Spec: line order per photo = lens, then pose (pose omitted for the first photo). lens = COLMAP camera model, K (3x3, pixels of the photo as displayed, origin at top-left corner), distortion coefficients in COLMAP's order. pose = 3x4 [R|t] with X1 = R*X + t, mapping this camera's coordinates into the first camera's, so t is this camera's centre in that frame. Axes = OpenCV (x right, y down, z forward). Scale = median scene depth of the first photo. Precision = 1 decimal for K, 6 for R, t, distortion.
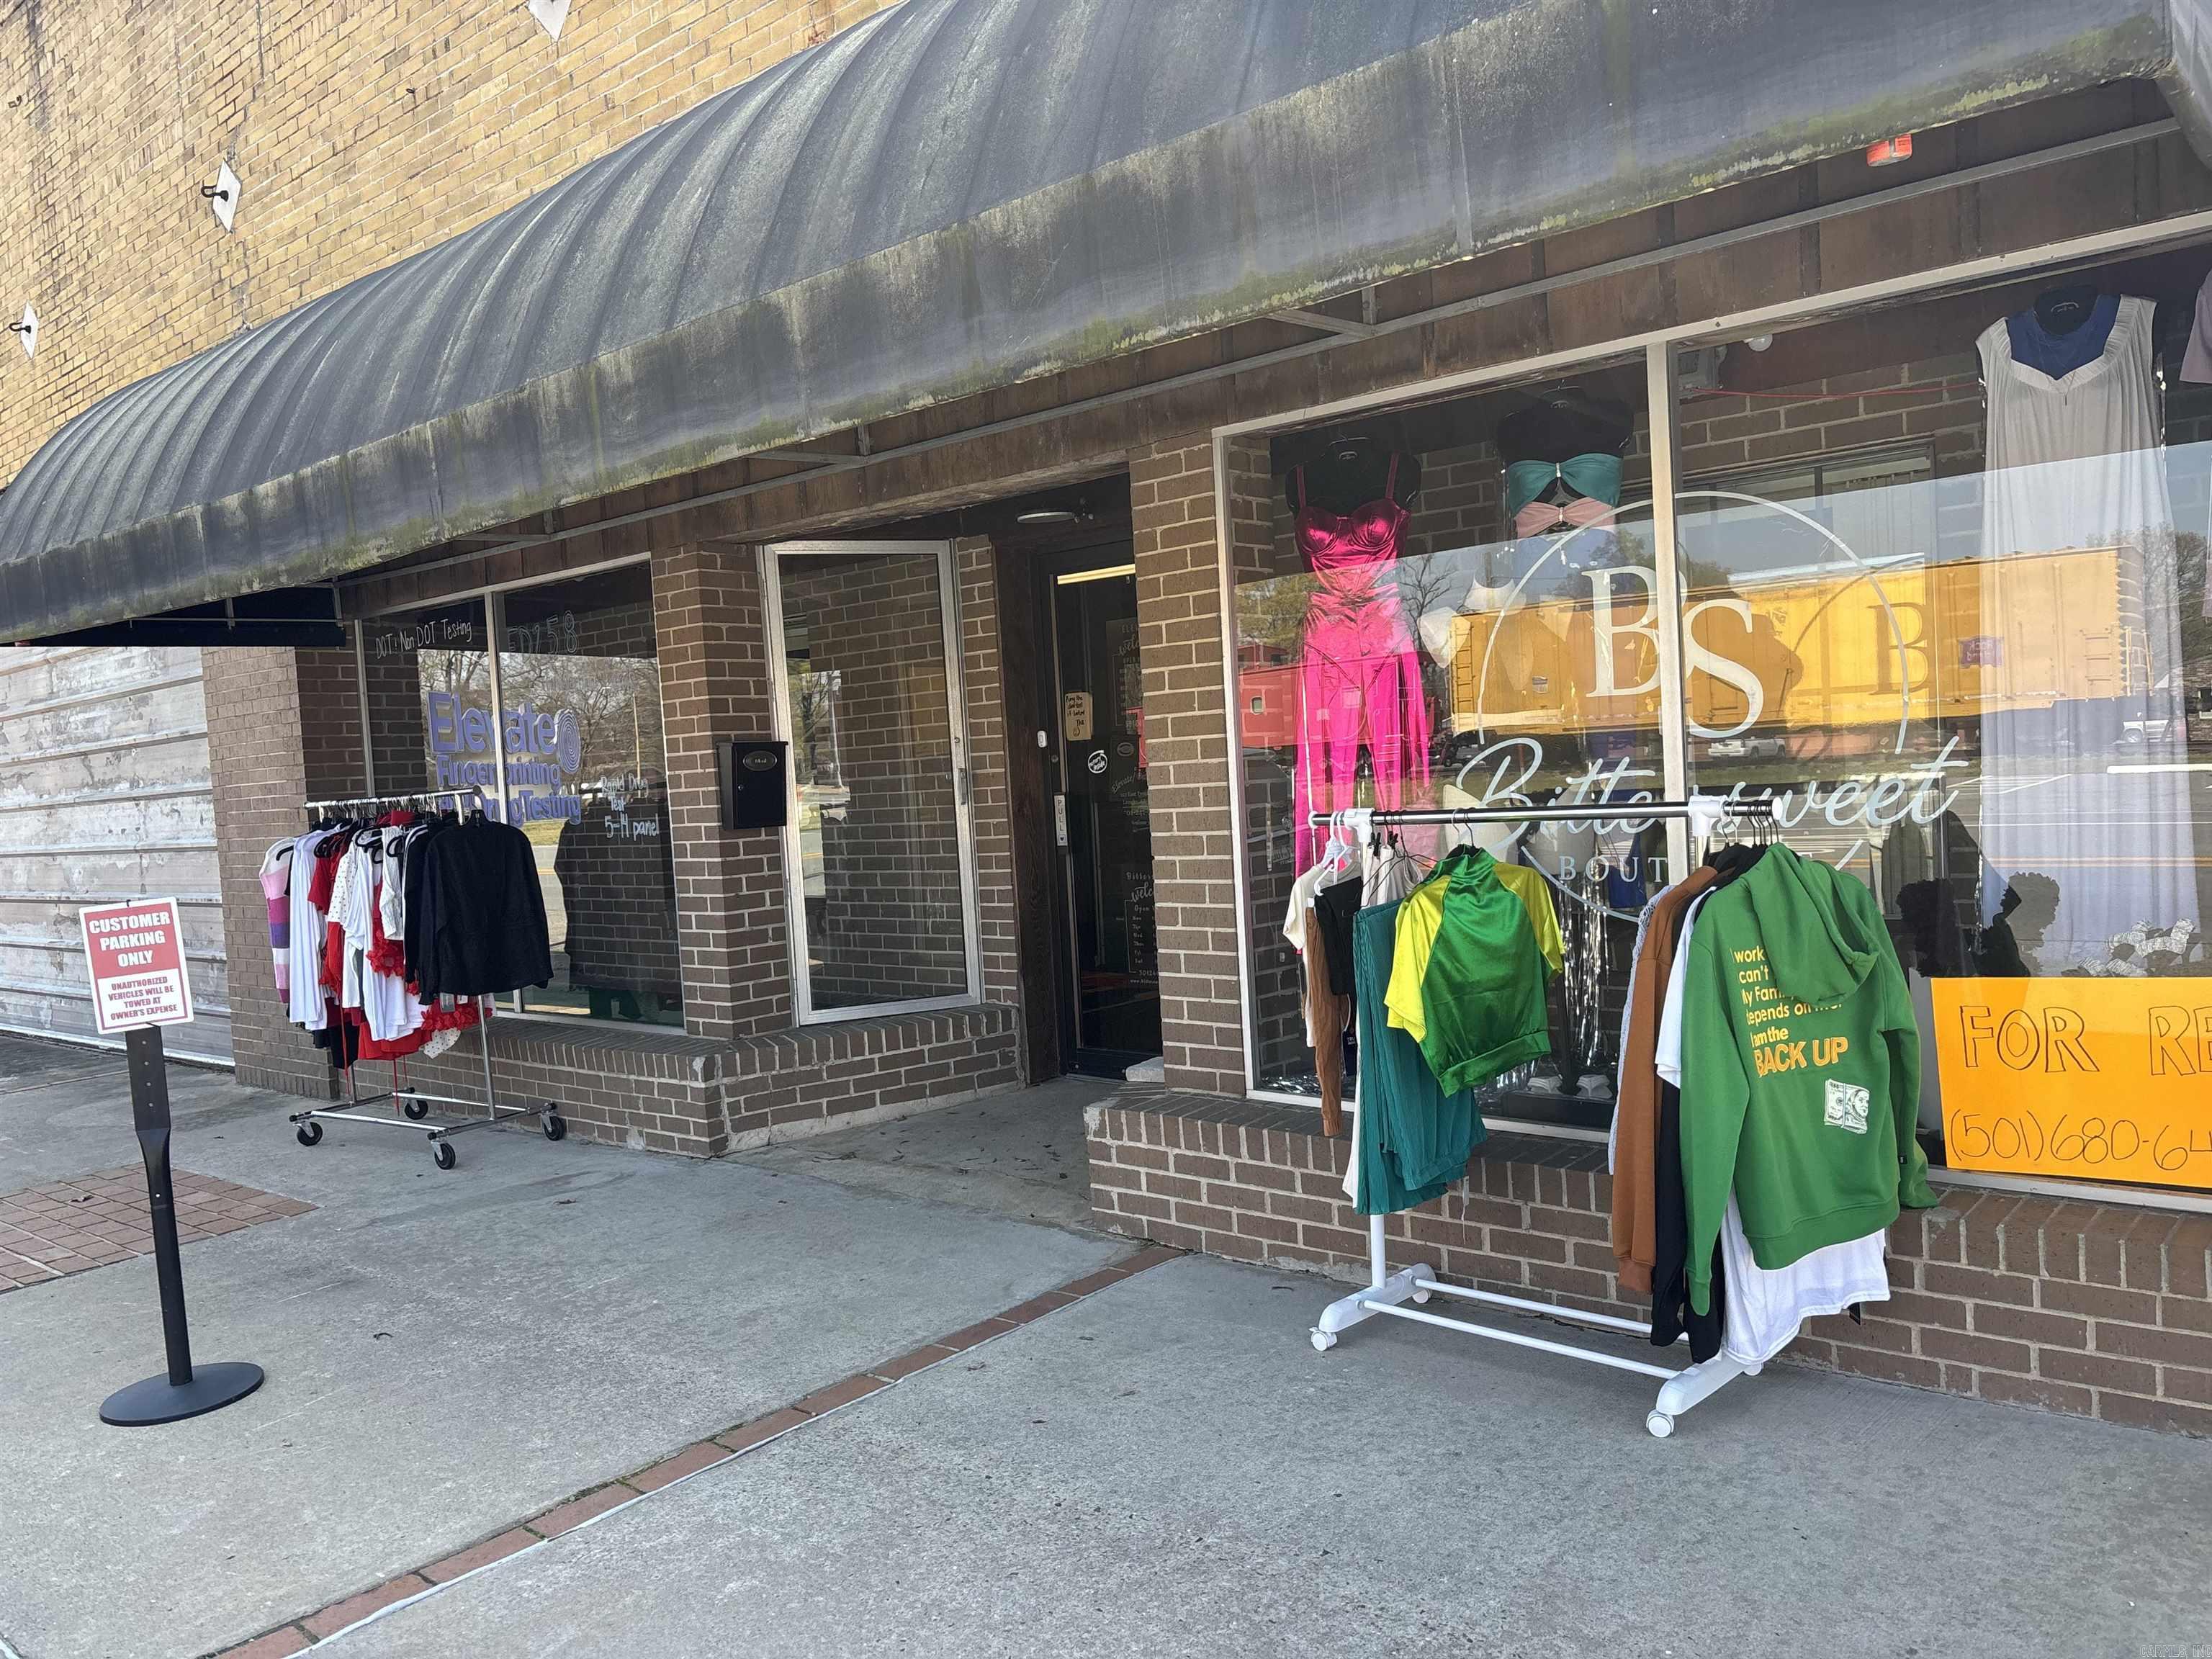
lens RADIAL K [[1680.2, 0, 1077.3], [0, 1680.2, 864.9], [0, 0, 1]] dist [0.052784, -0.058156]
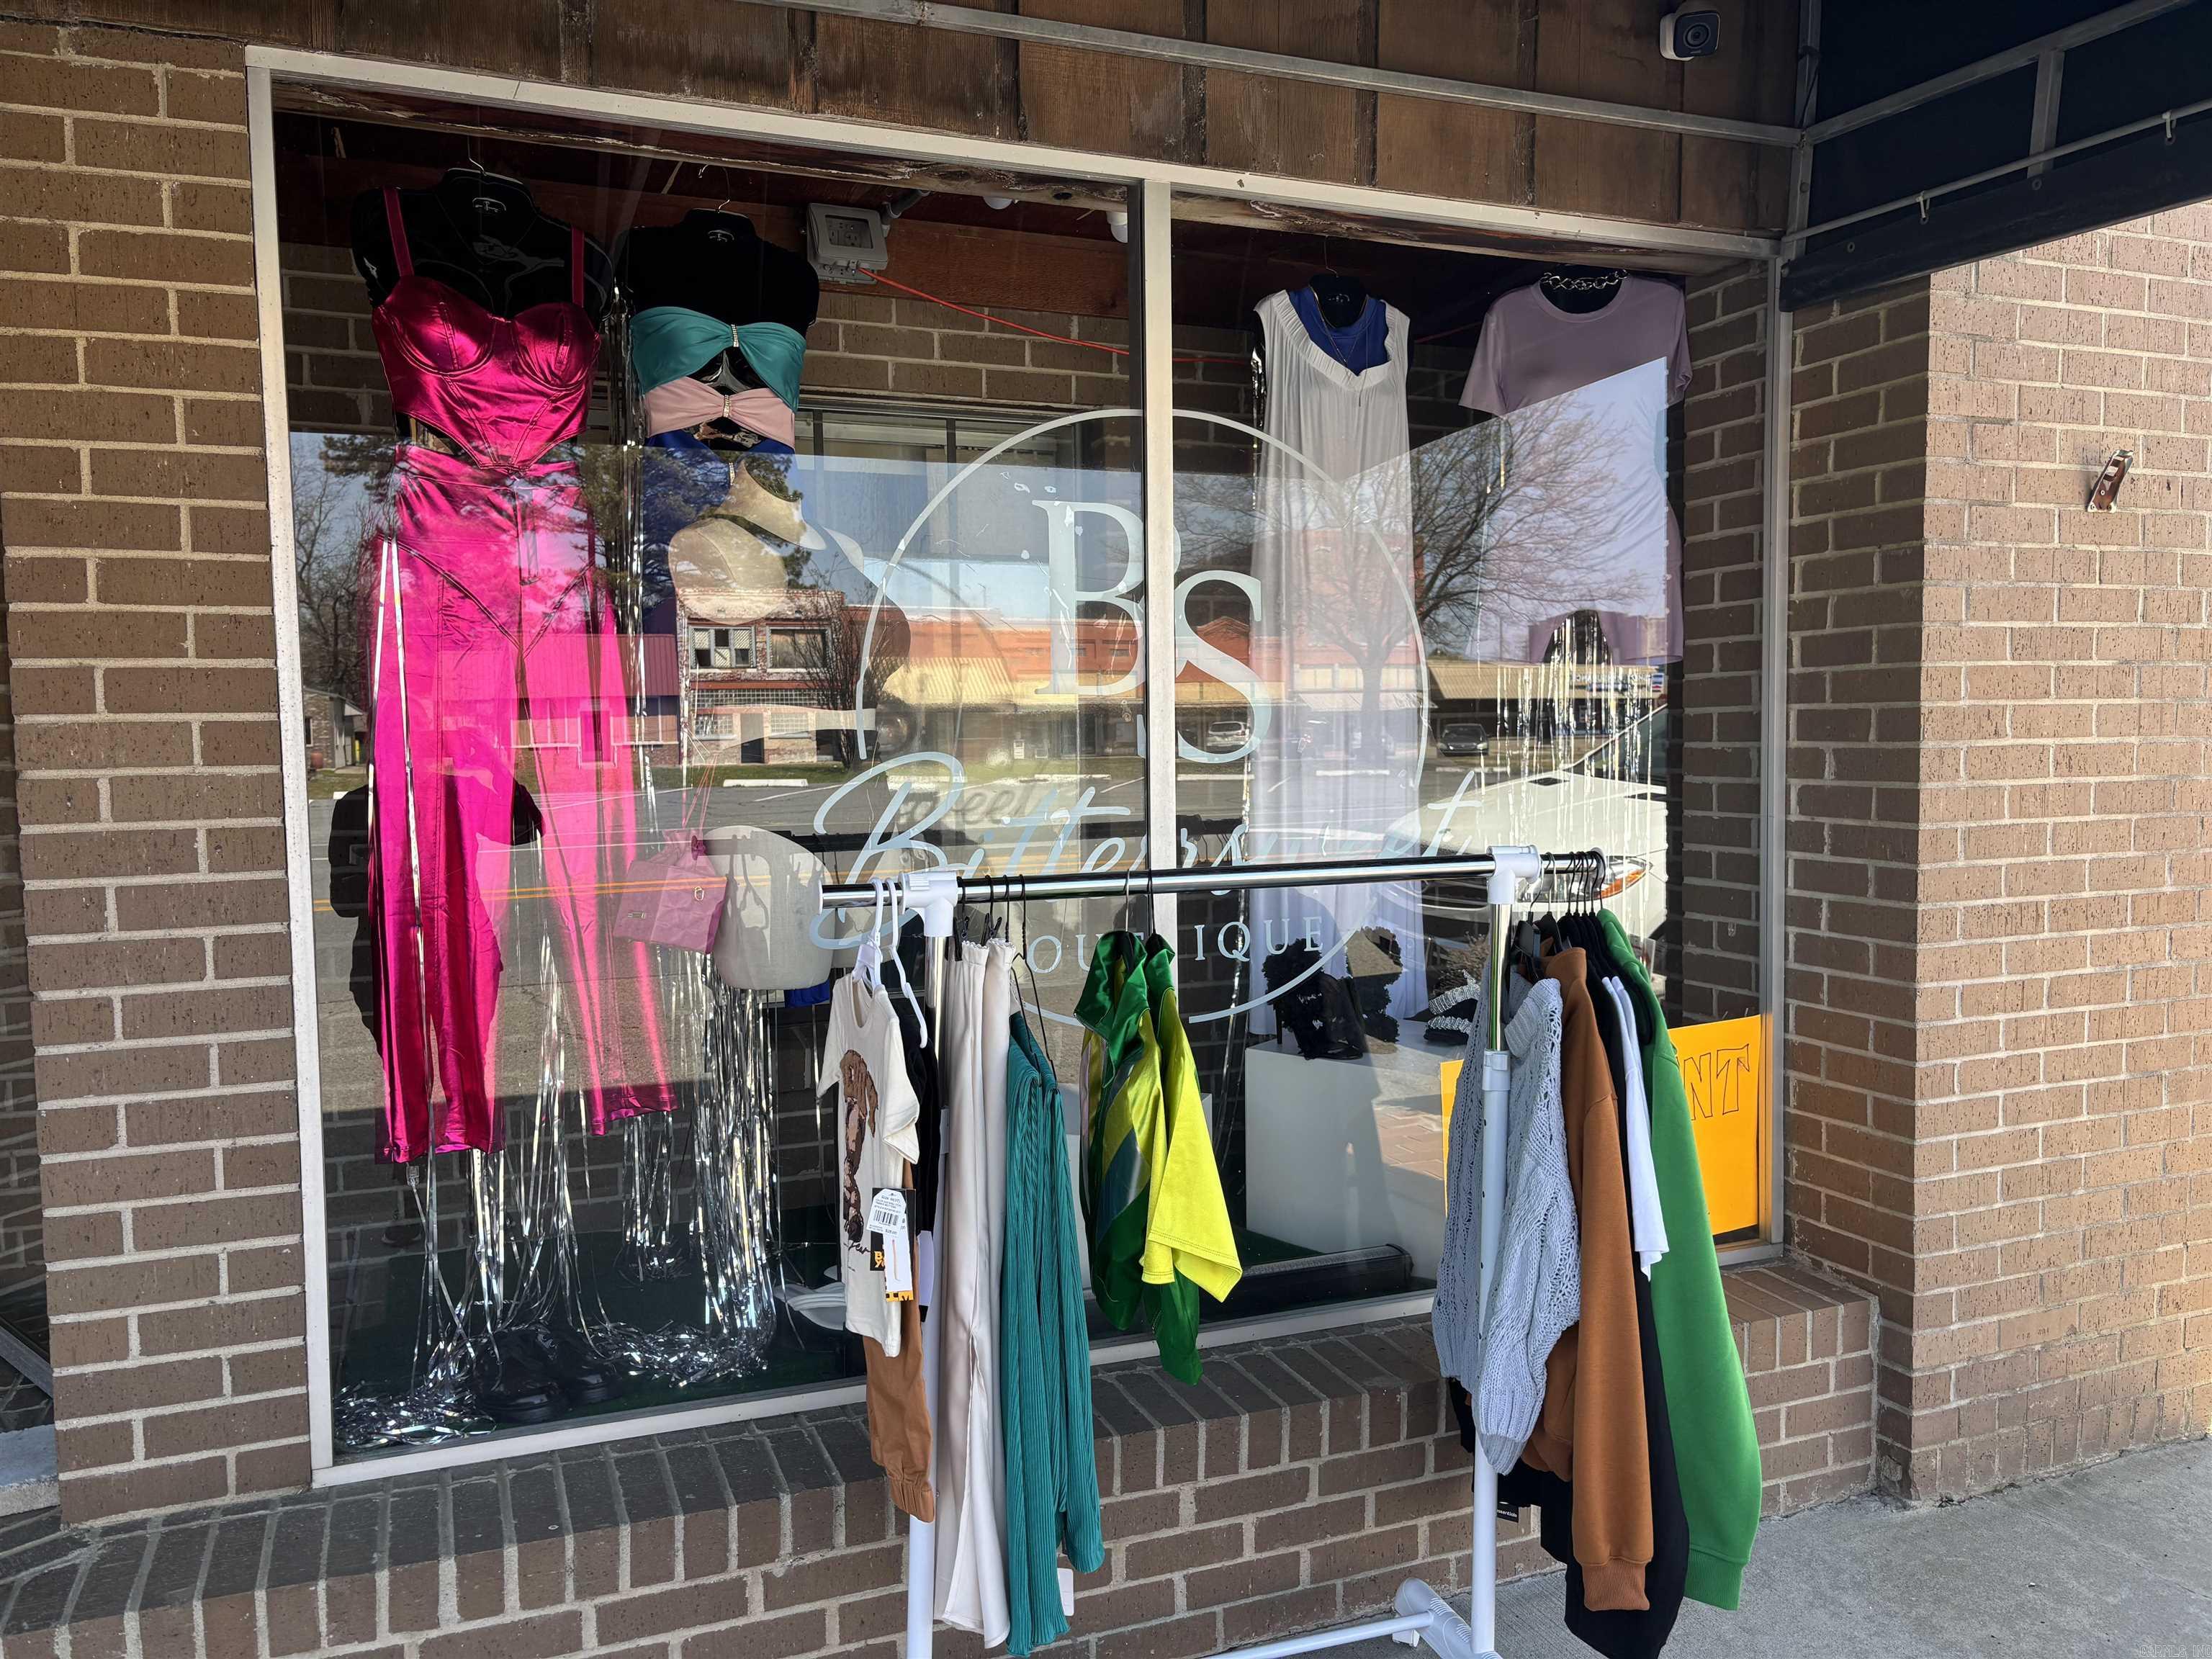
lens RADIAL K [[1705.1, 0, 1105.4], [0, 1705.1, 859.0], [0, 0, 1]] dist [0.037233, 0.000446]
pose [[0.440845, -0.015345, 0.897452, -0.223831], [0.037188, 0.999308, -0.001181, -0.027680], [-0.896813, 0.033895, 0.441110, 0.558696]]
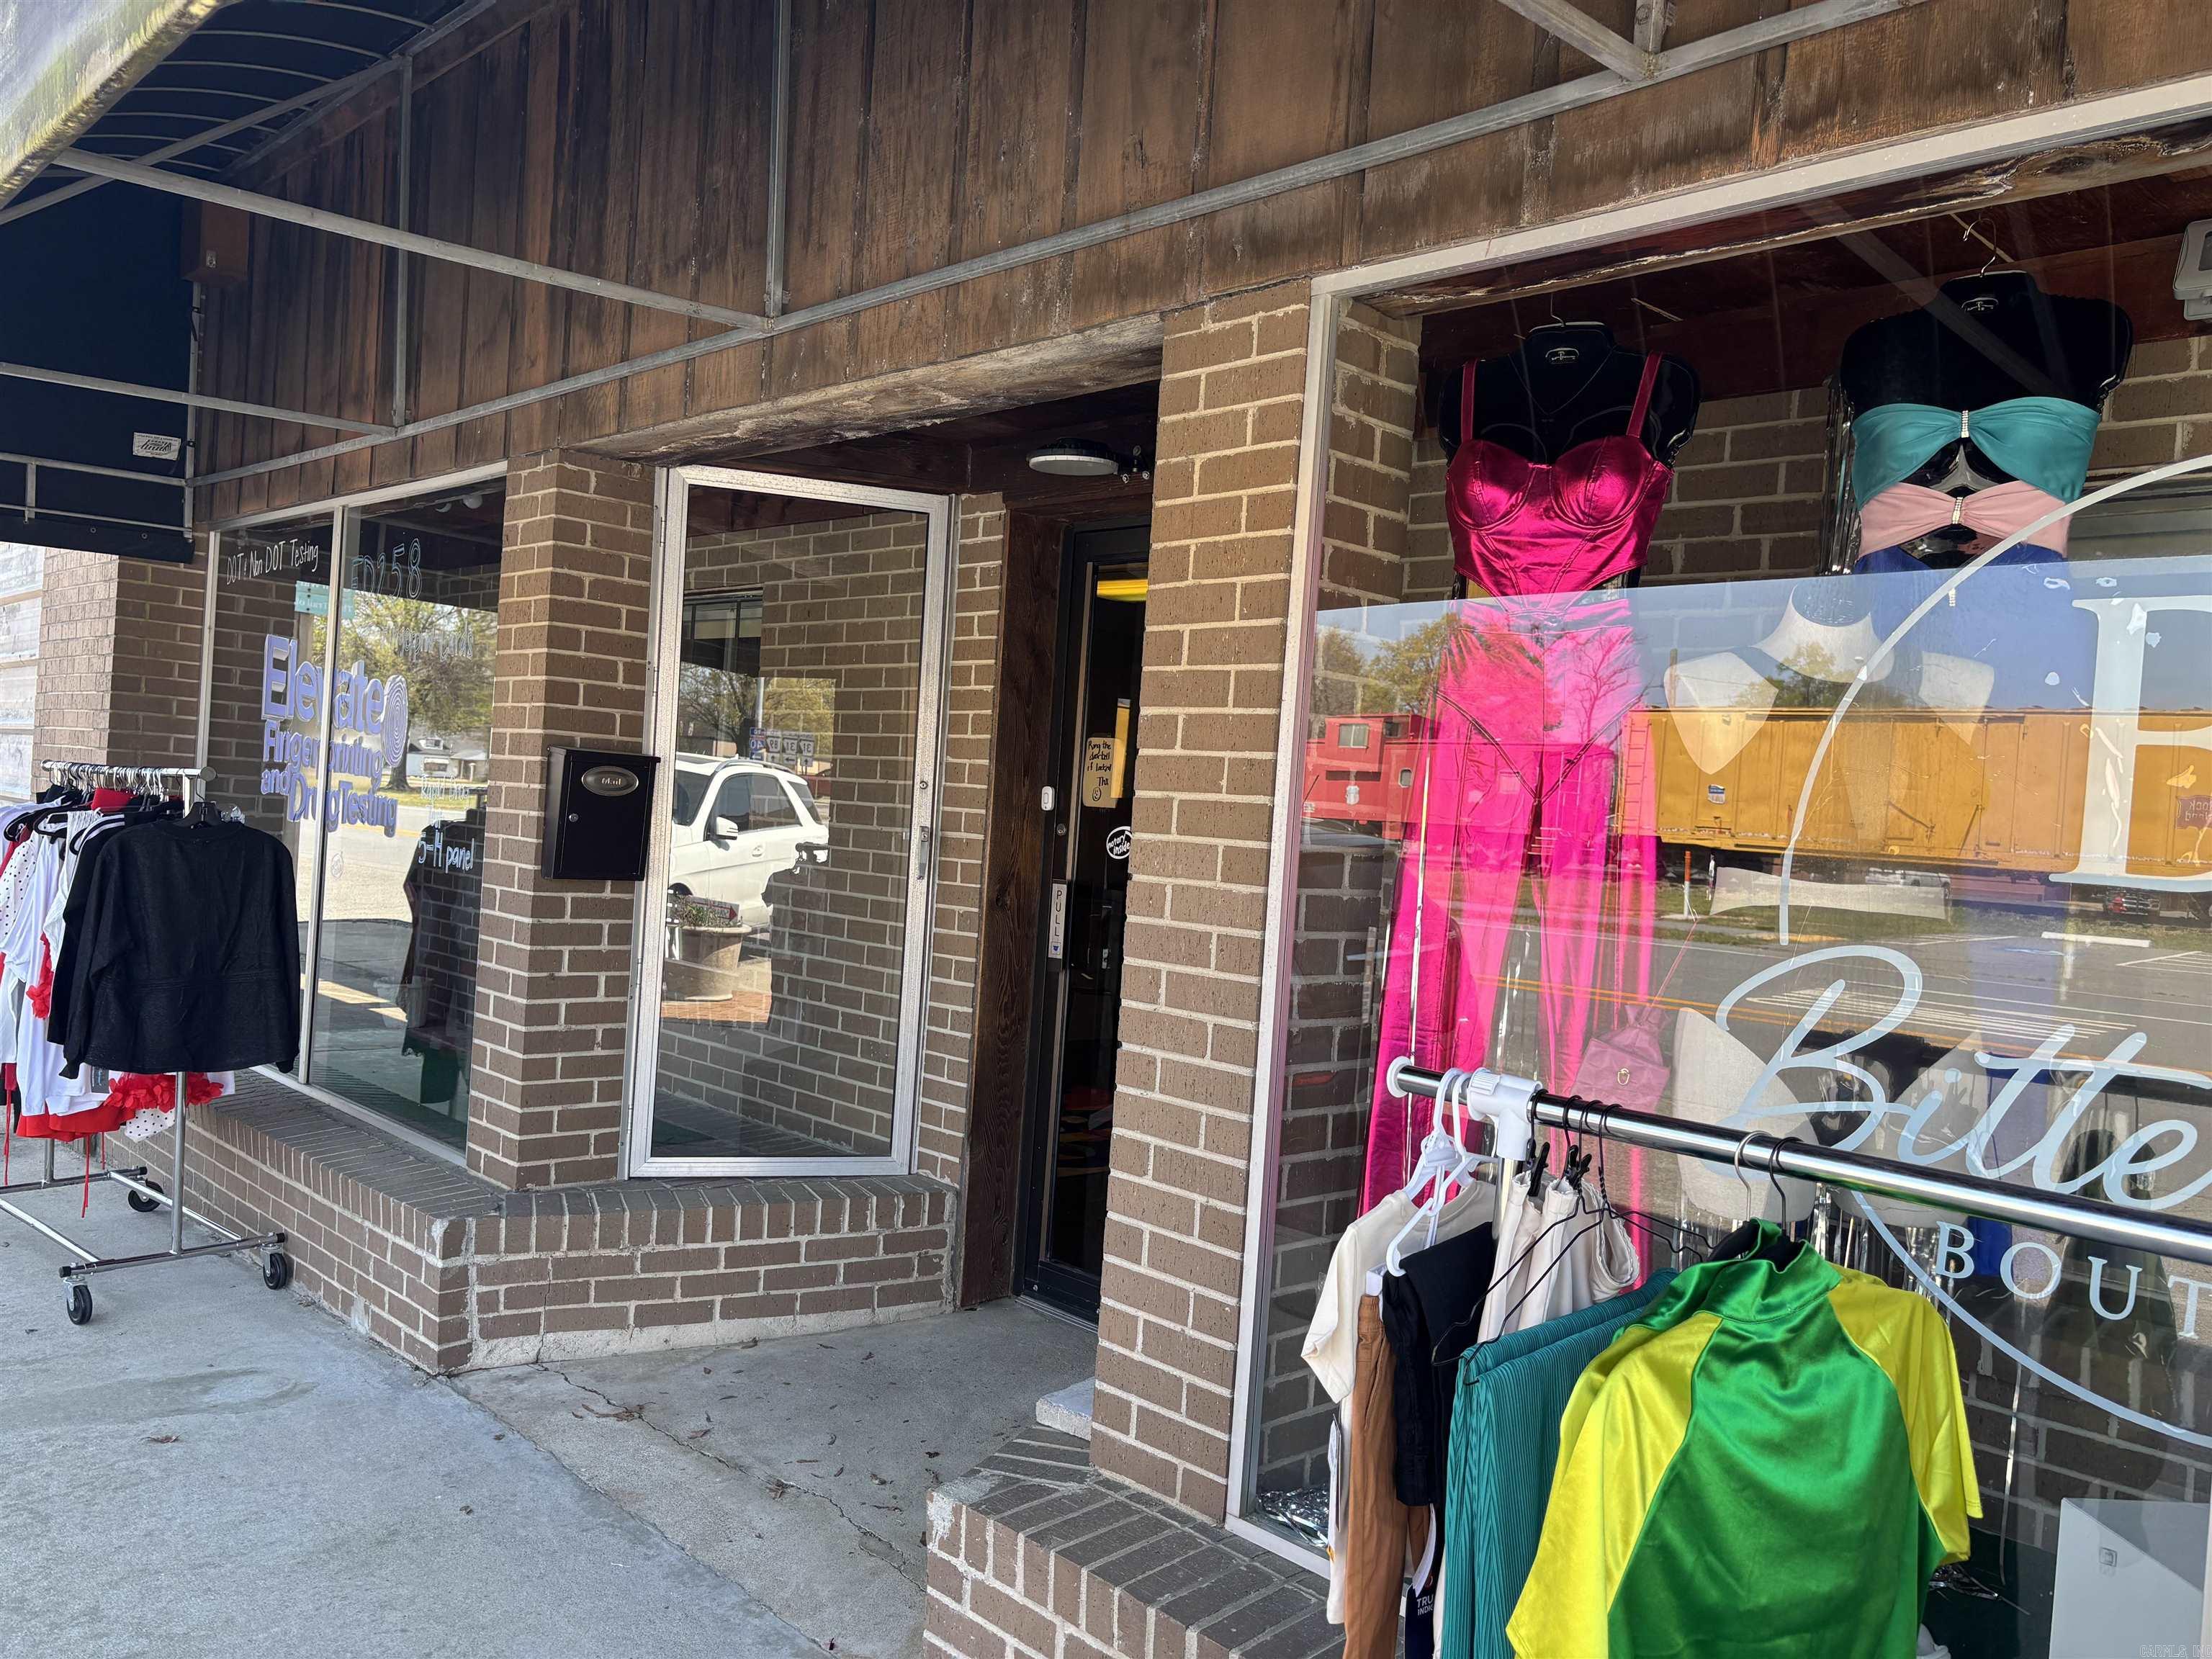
lens RADIAL K [[1687.4, 0, 1109.2], [0, 1687.4, 855.7], [0, 0, 1]] dist [0.013303, -0.004833]
pose [[0.990110, 0.125368, -0.062967, 0.068654], [-0.127273, 0.991495, -0.027195, -0.050637], [0.059022, 0.034940, 0.997645, 0.441001]]
